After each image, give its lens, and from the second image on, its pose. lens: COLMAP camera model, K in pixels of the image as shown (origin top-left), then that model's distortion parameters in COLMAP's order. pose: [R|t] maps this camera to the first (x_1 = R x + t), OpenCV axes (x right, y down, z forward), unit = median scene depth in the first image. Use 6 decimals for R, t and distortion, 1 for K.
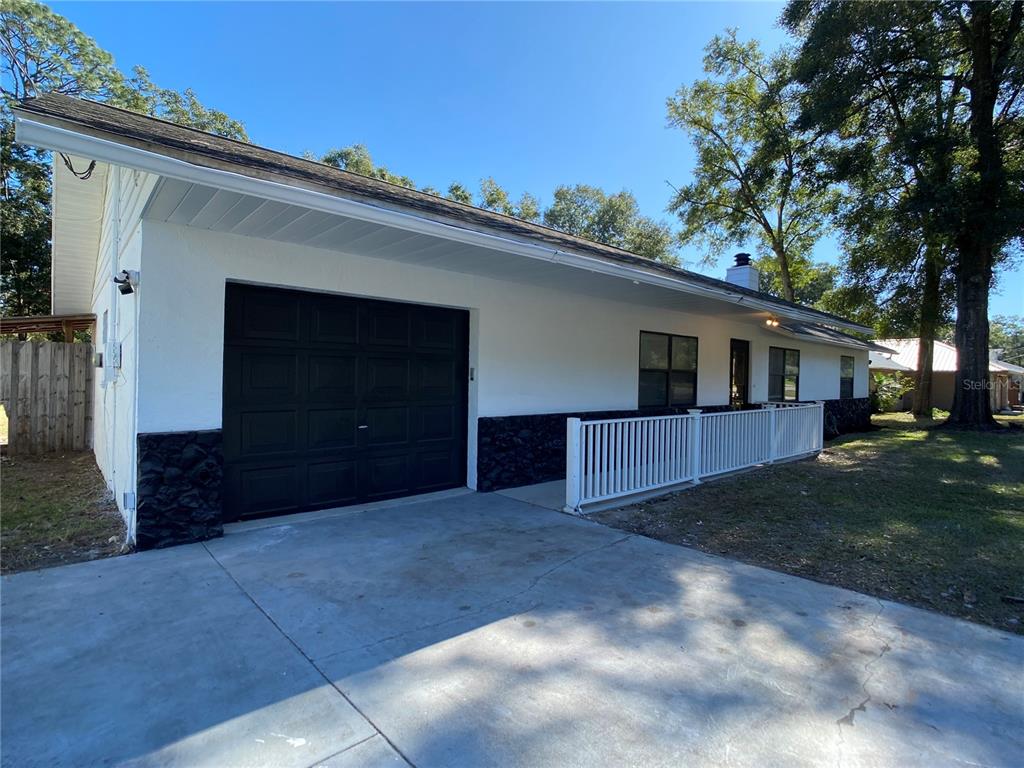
lens RADIAL K [[520.5, 0, 512.0], [0, 520.5, 384.0], [0, 0, 1]] dist [-0.027631, -0.000826]
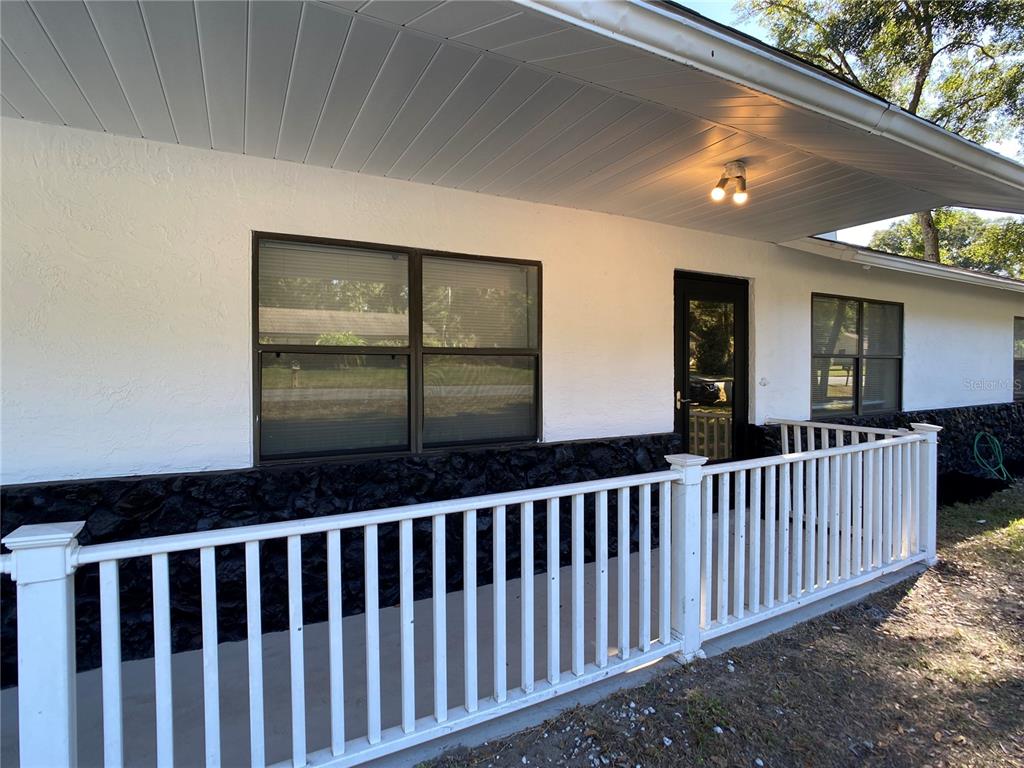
lens RADIAL K [[520.5, 0, 512.0], [0, 520.5, 384.0], [0, 0, 1]] dist [-0.027631, -0.000826]
pose [[0.971185, -0.015730, -0.237808, 0.445468], [0.018142, 0.999804, 0.007956, -0.003194], [0.237636, -0.012041, 0.971280, 0.644761]]
